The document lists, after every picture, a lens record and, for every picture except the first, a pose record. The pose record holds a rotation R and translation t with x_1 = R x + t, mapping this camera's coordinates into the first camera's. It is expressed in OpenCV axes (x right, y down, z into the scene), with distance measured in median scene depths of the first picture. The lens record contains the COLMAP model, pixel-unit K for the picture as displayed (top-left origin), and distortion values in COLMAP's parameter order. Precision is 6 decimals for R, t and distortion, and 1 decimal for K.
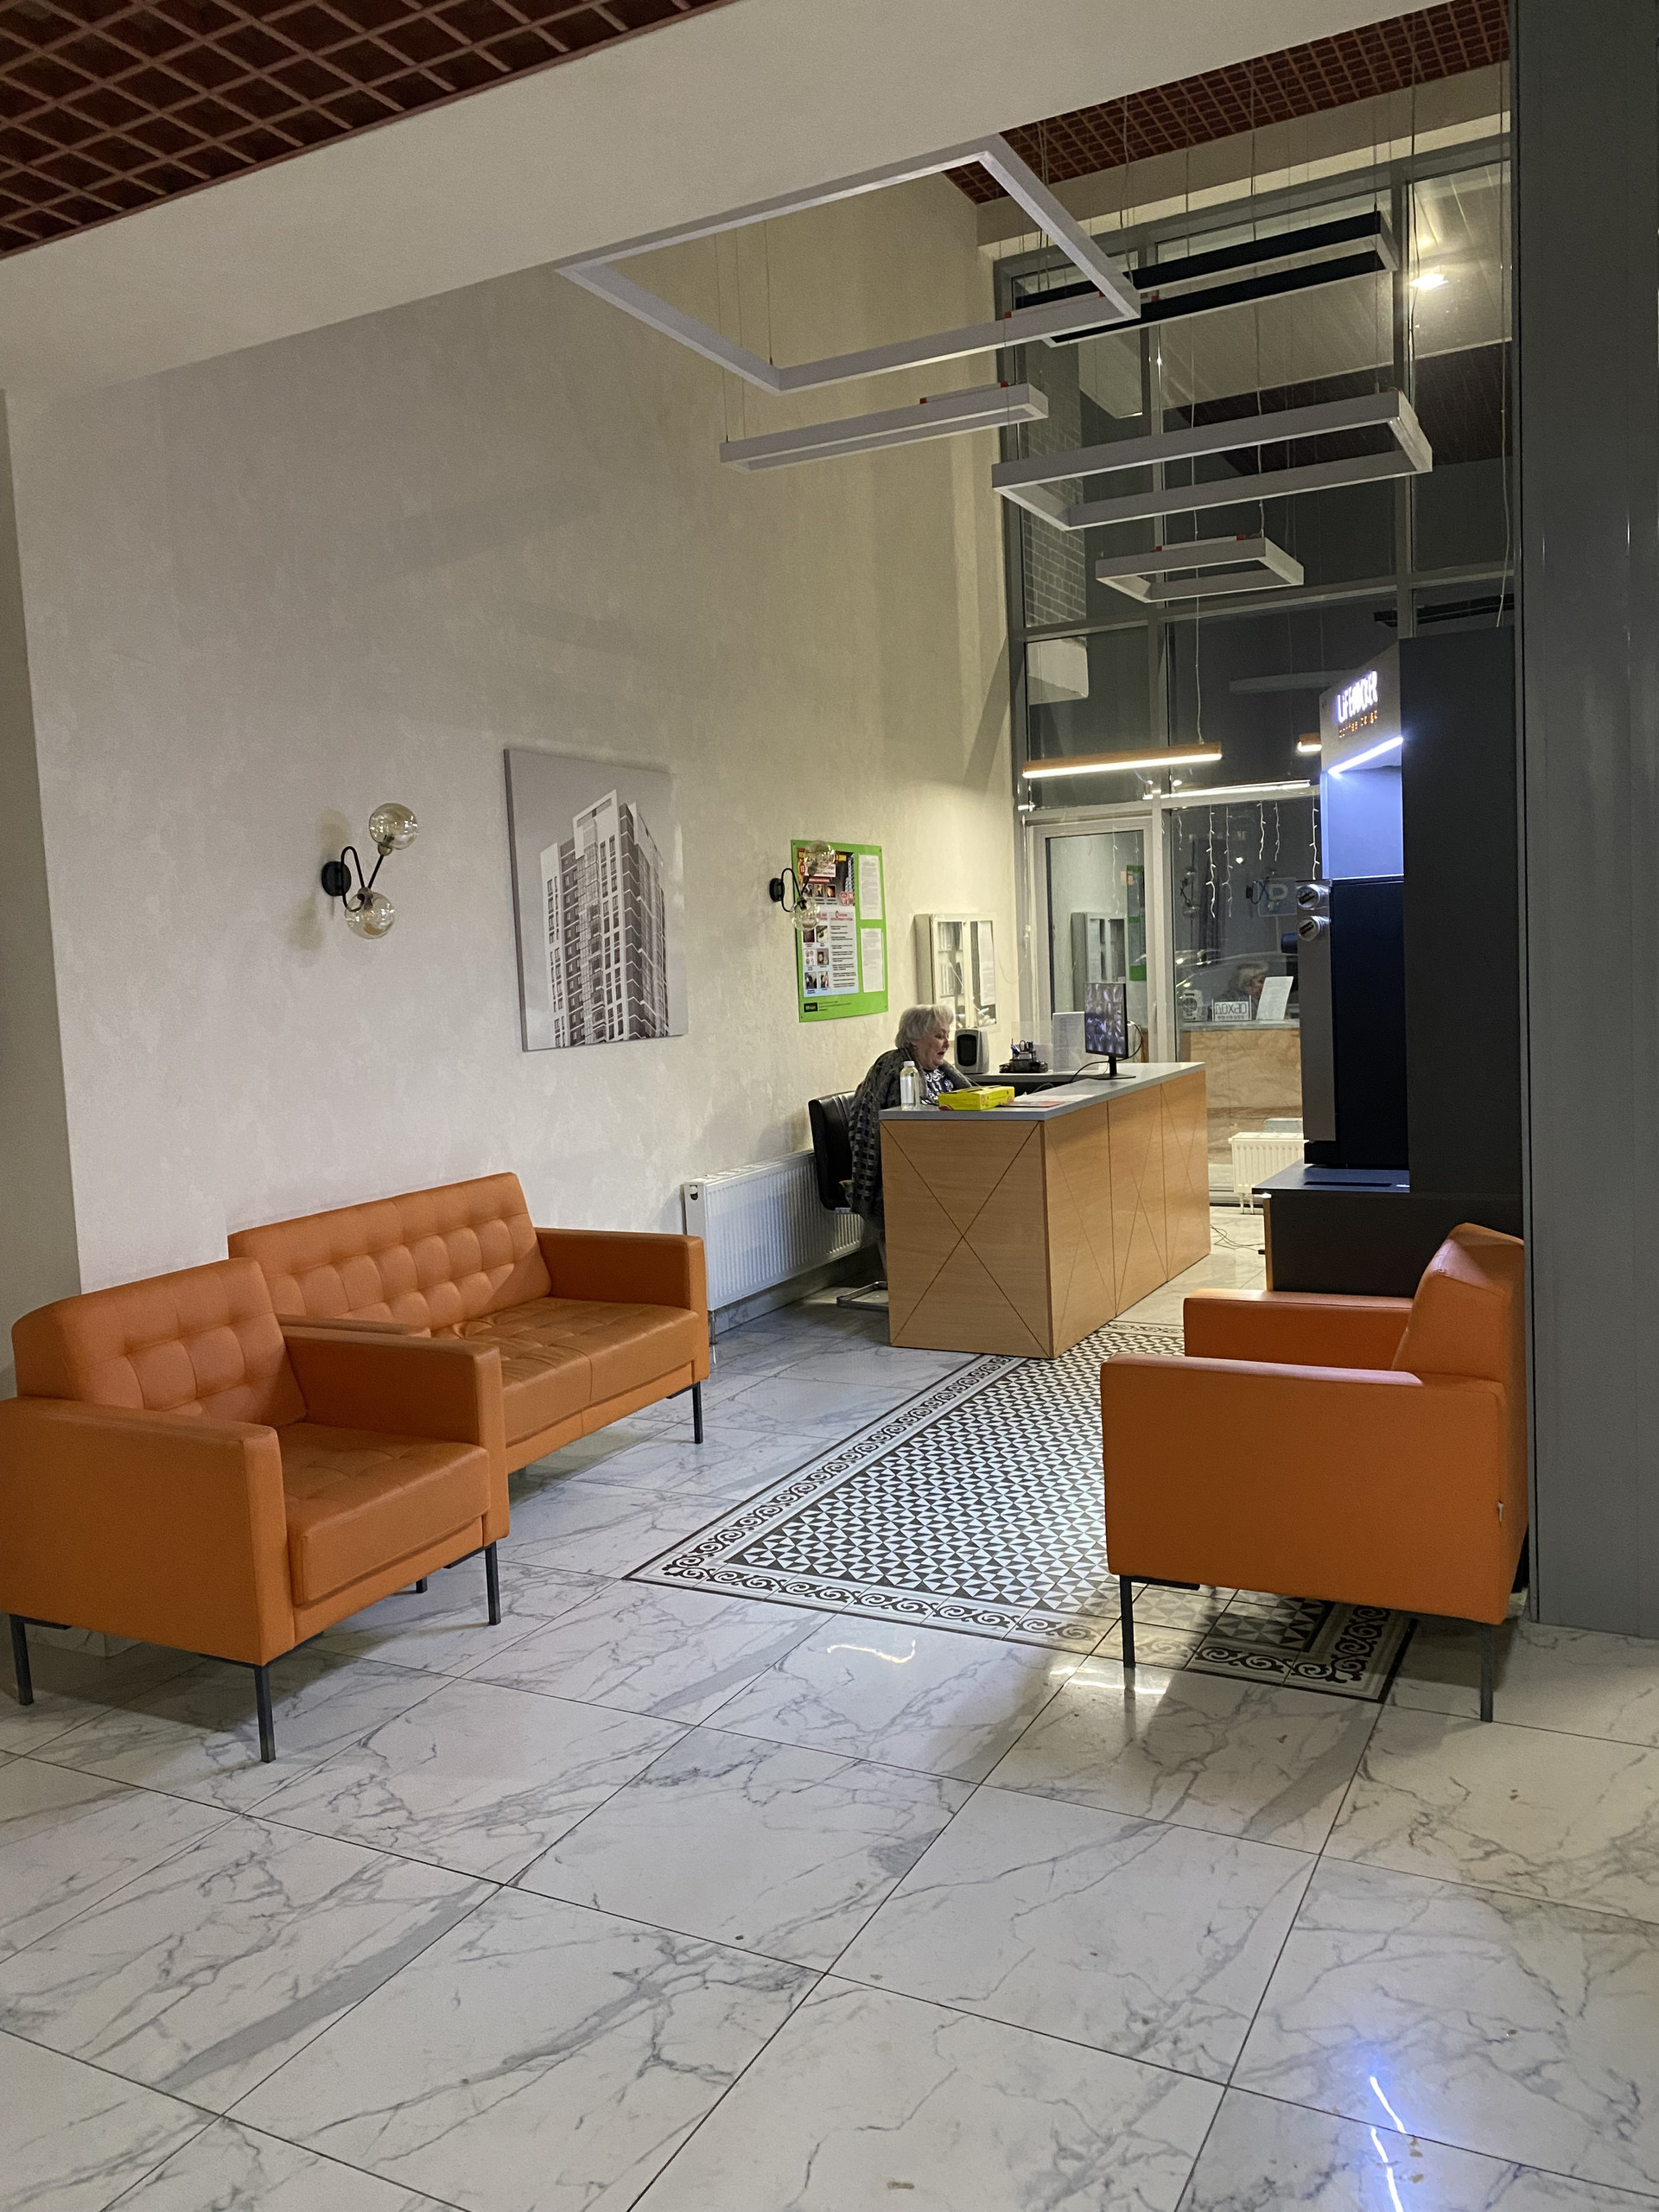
lens RADIAL K [[1672.7, 0, 822.5], [0, 1672.7, 1098.1], [0, 0, 1]] dist [0.025895, -0.030422]
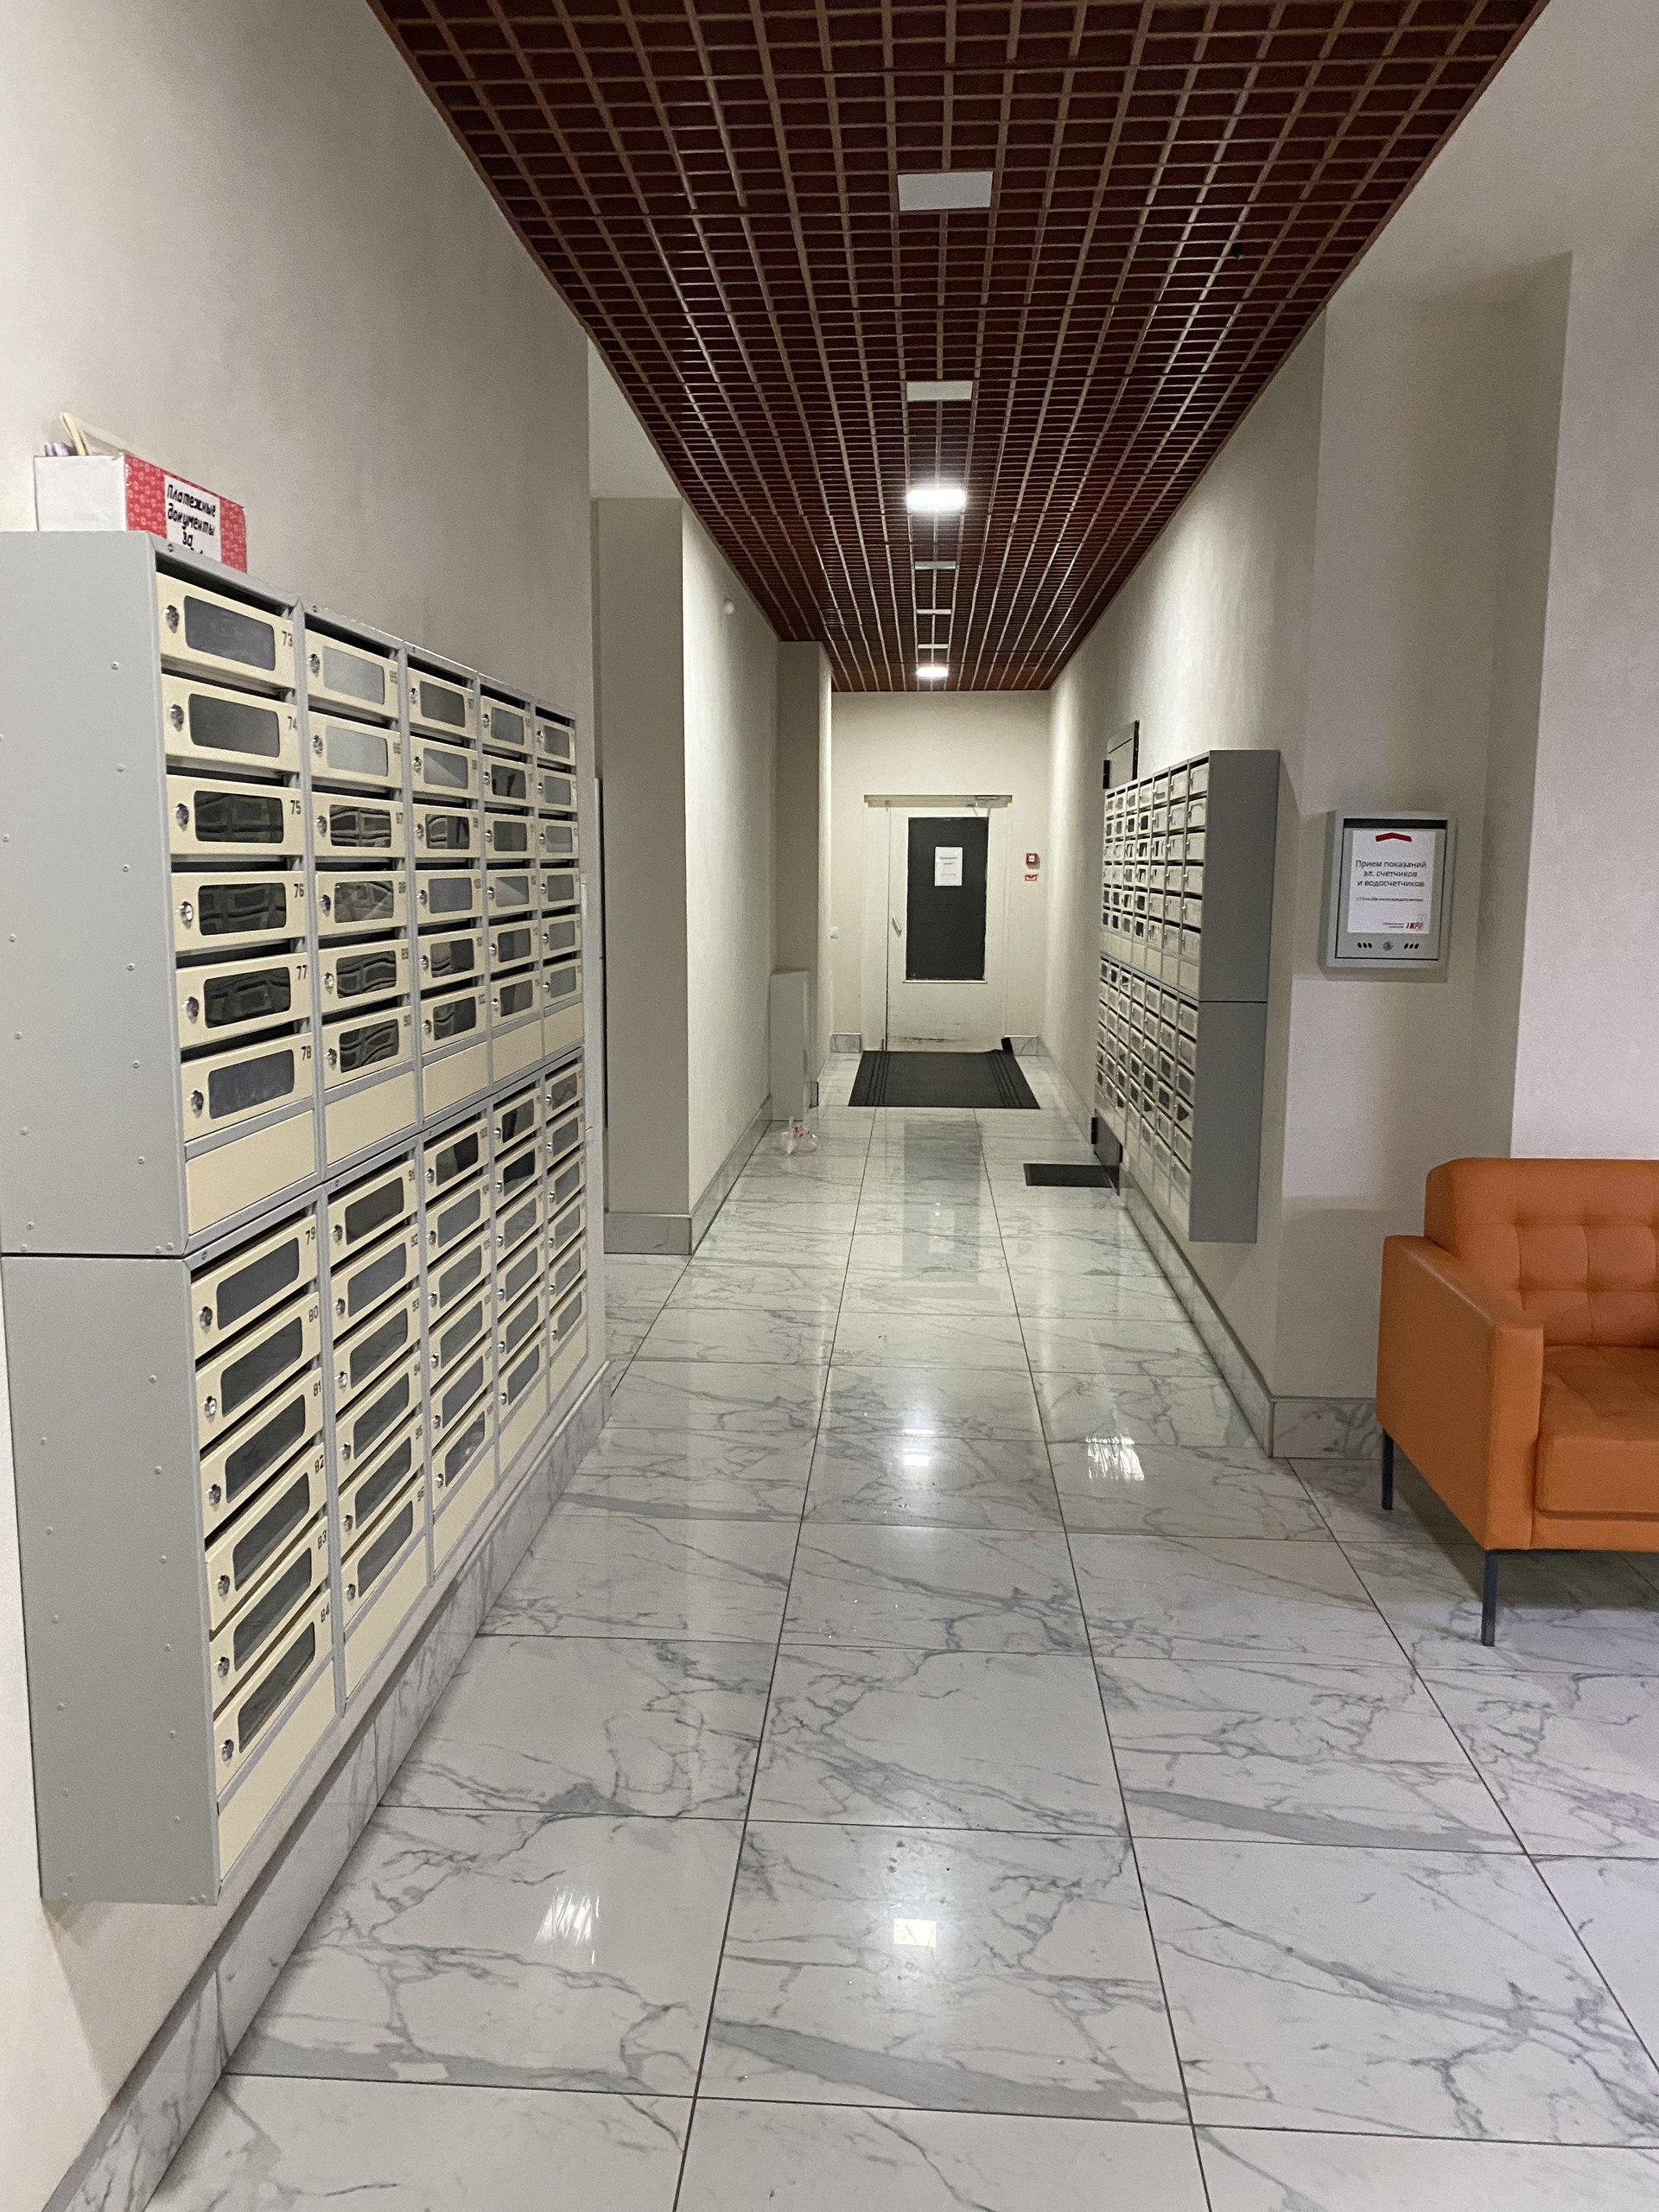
lens RADIAL K [[1672.7, 0, 818.9], [0, 1672.7, 1114.4], [0, 0, 1]] dist [0.025895, -0.030422]
pose [[0.403219, 0.184789, -0.896252, 0.400969], [-0.104598, 0.982287, 0.155470, -0.033820], [0.909106, 0.031057, 0.415405, 0.245583]]
